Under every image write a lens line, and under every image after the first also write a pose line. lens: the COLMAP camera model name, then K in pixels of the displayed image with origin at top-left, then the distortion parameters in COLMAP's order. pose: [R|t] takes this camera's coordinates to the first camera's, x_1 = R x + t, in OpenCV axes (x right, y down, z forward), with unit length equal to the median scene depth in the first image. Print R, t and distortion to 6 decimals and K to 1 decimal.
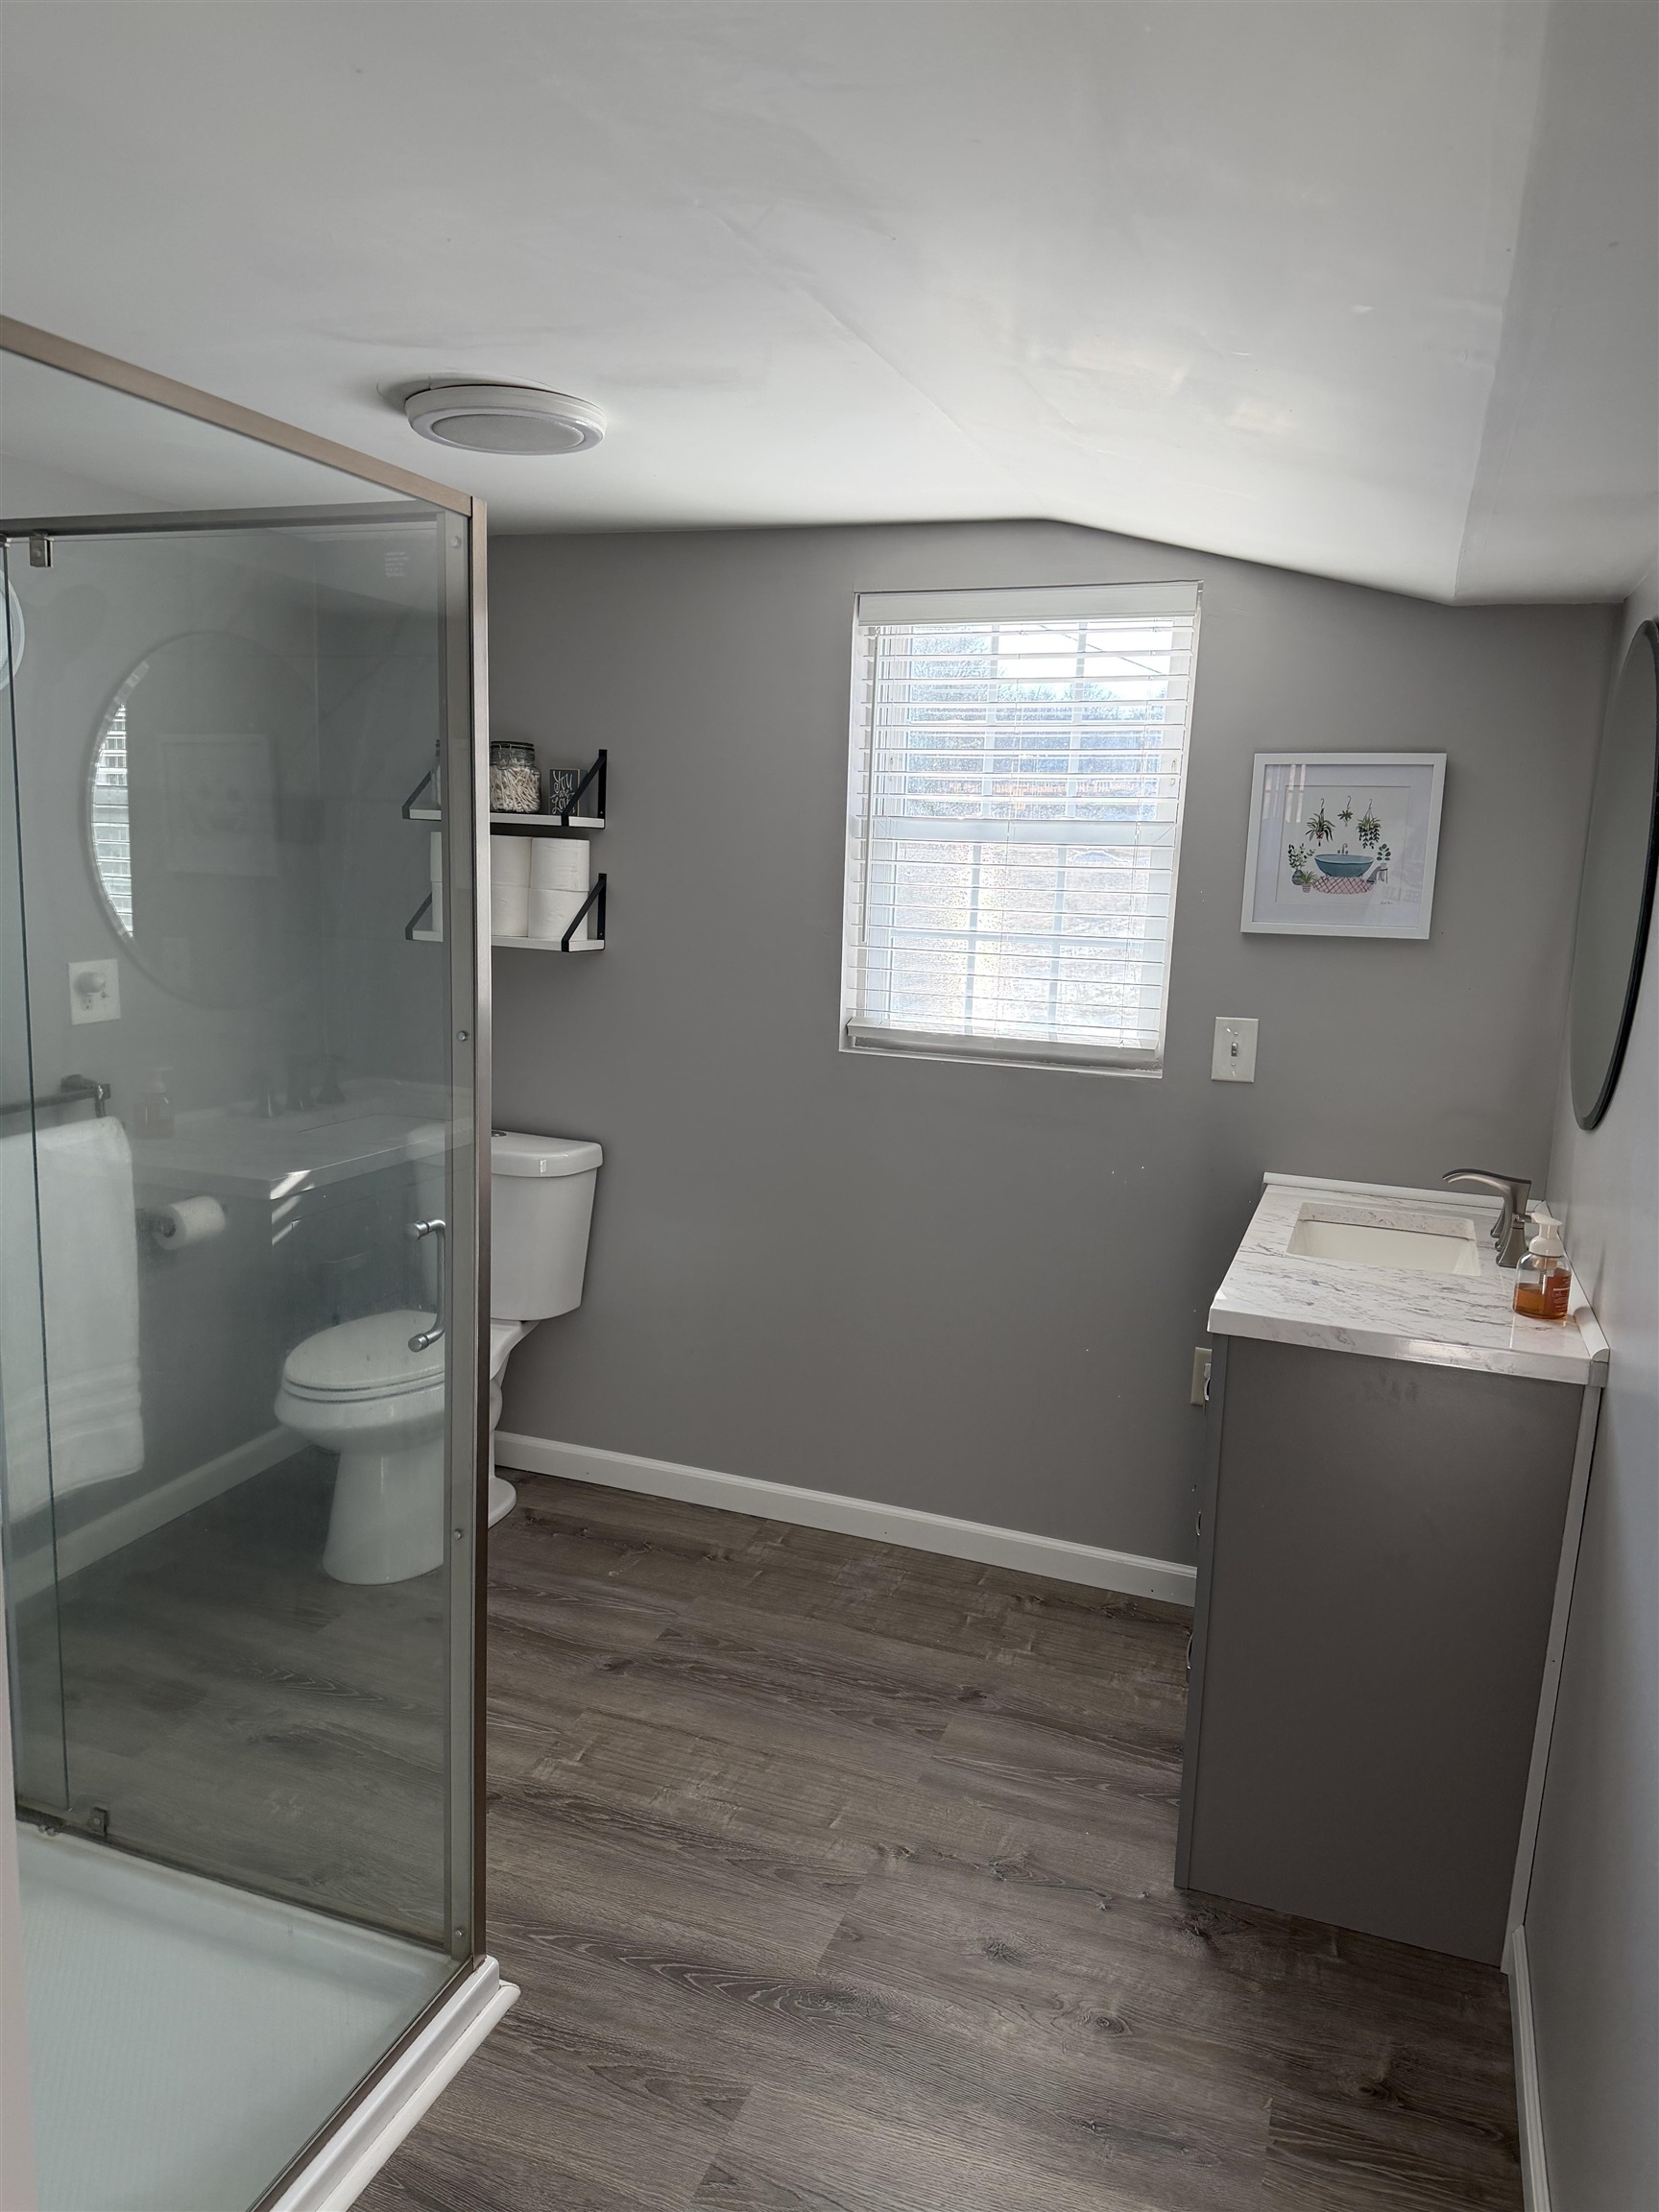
lens RADIAL K [[1552.9, 0, 829.5], [0, 1552.9, 1106.0], [0, 0, 1]] dist [0.082041, -0.114587]
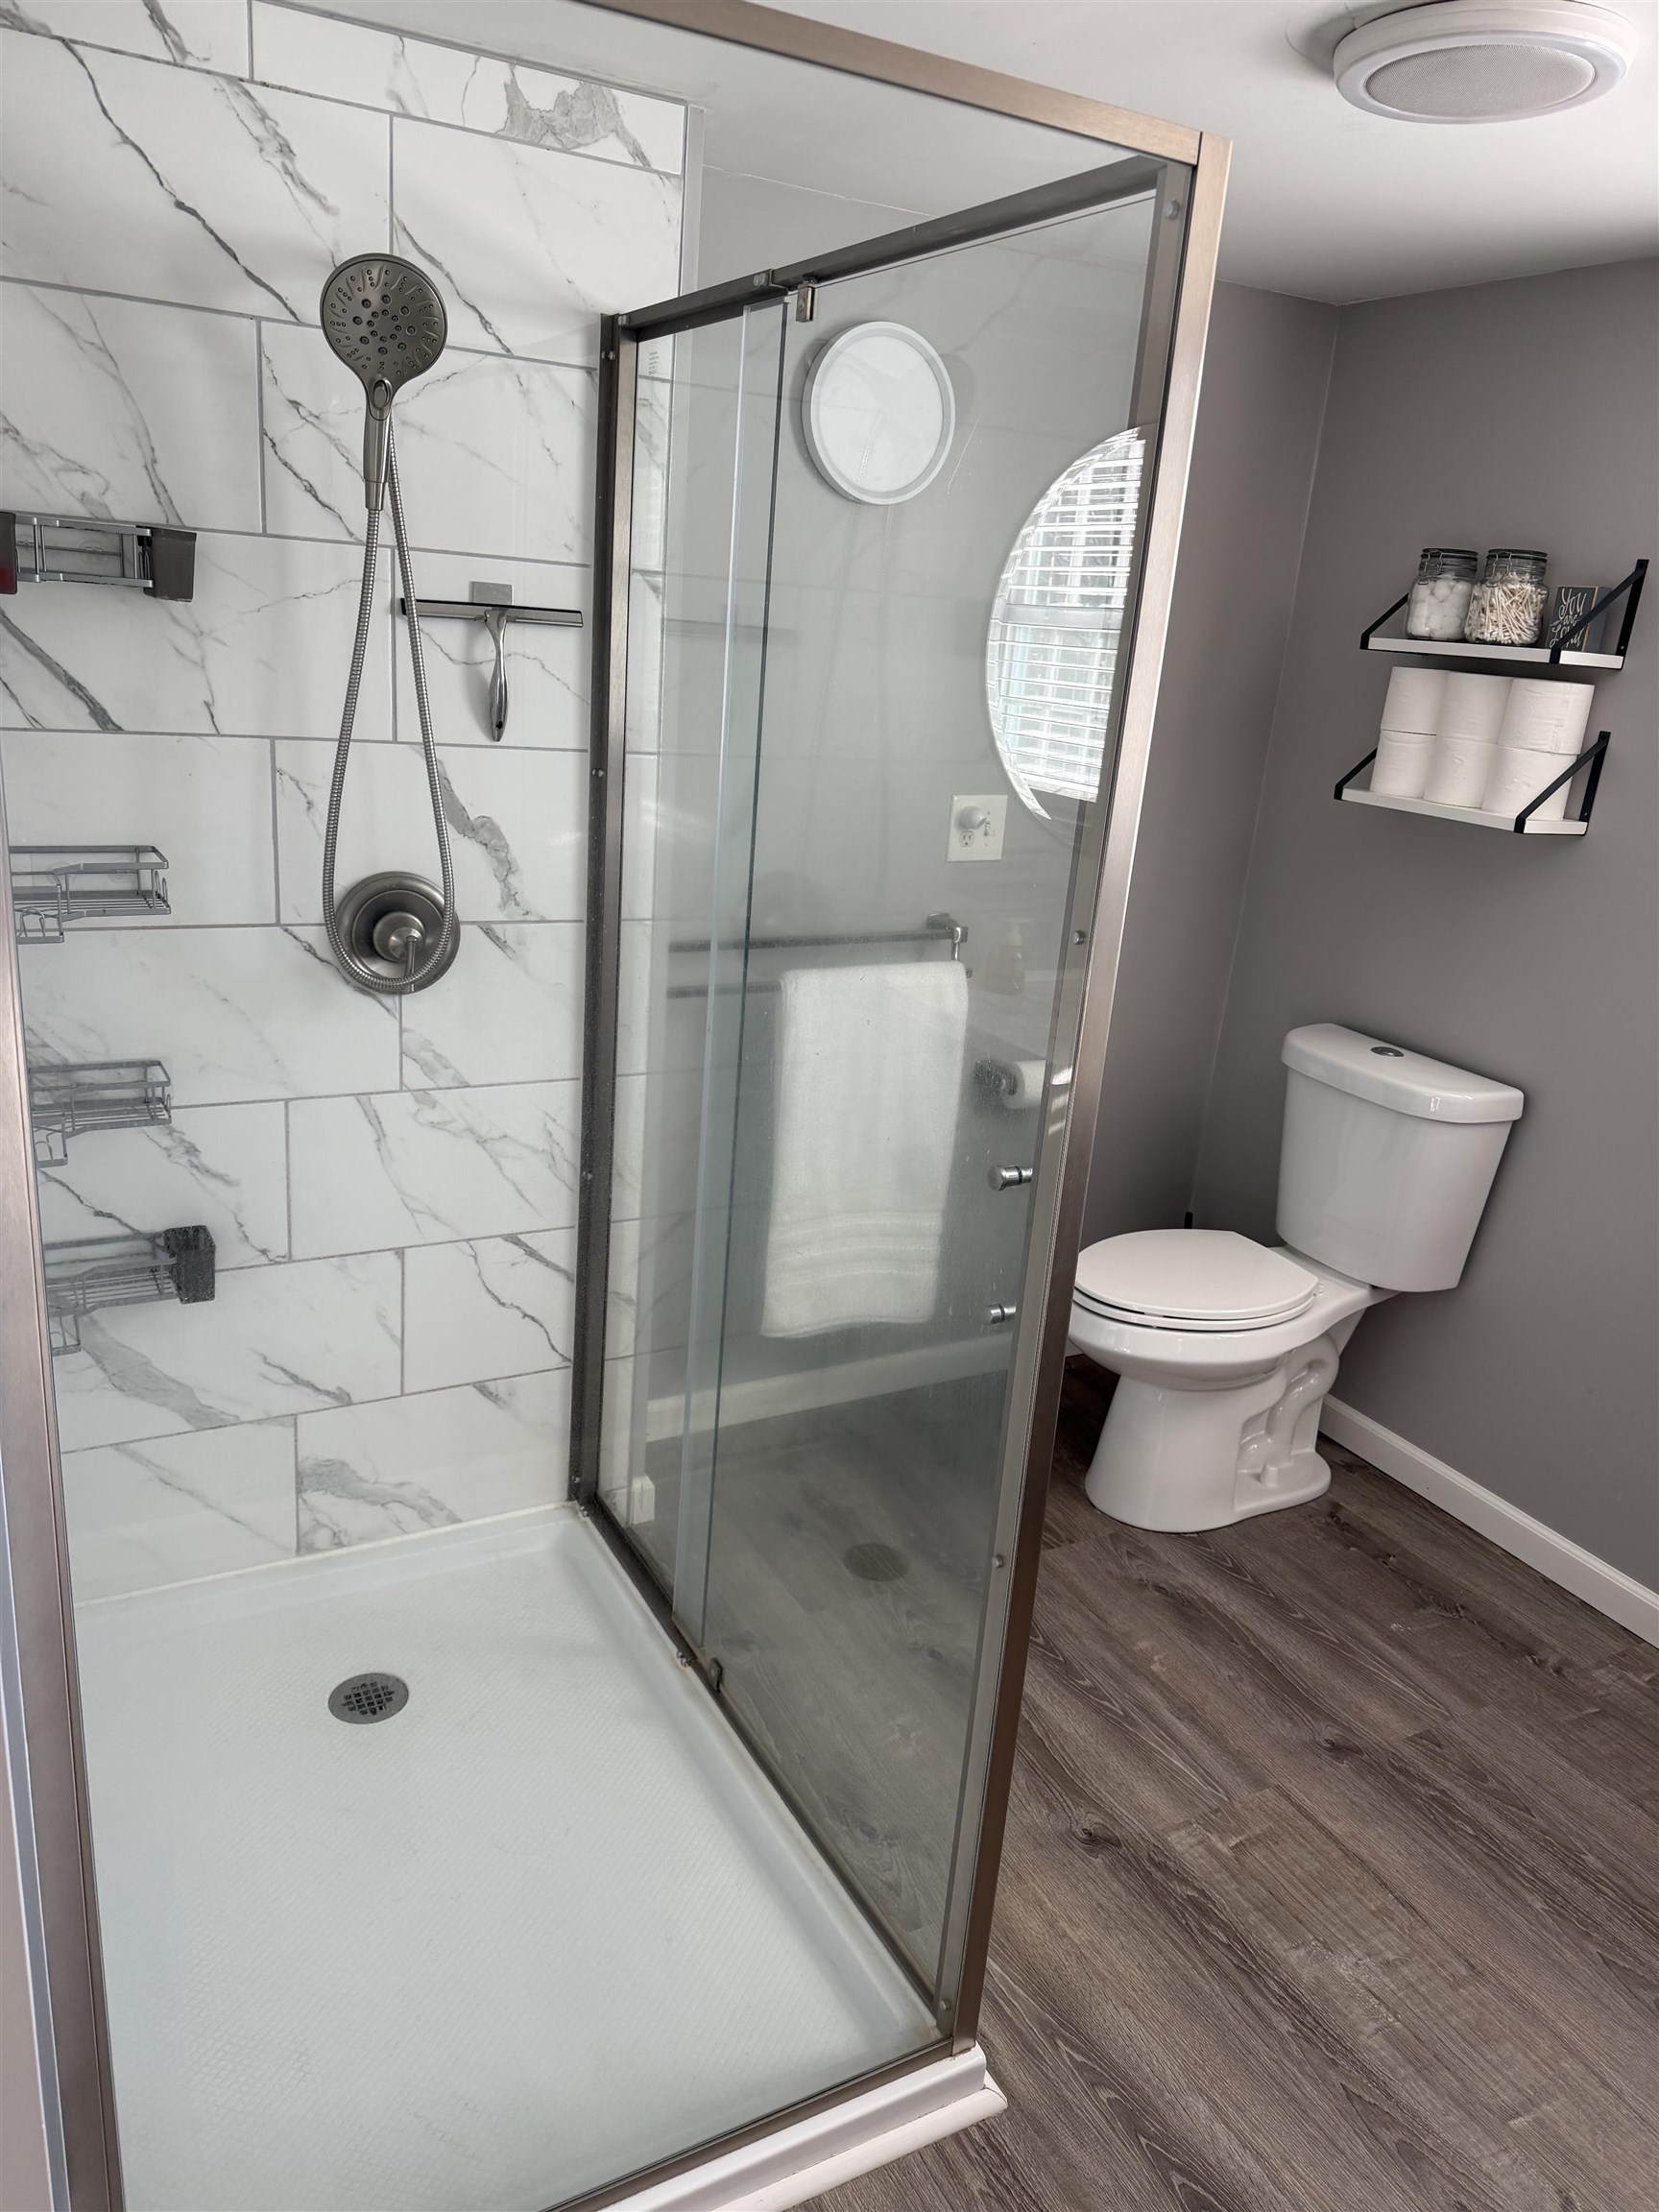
lens RADIAL K [[1574.4, 0, 821.2], [0, 1574.4, 1115.9], [0, 0, 1]] dist [0.029297, -0.031930]
pose [[0.754933, 0.212194, -0.620525, 0.090636], [-0.150993, 0.977026, 0.150404, -0.033486], [0.638183, -0.019850, 0.769628, 0.216466]]
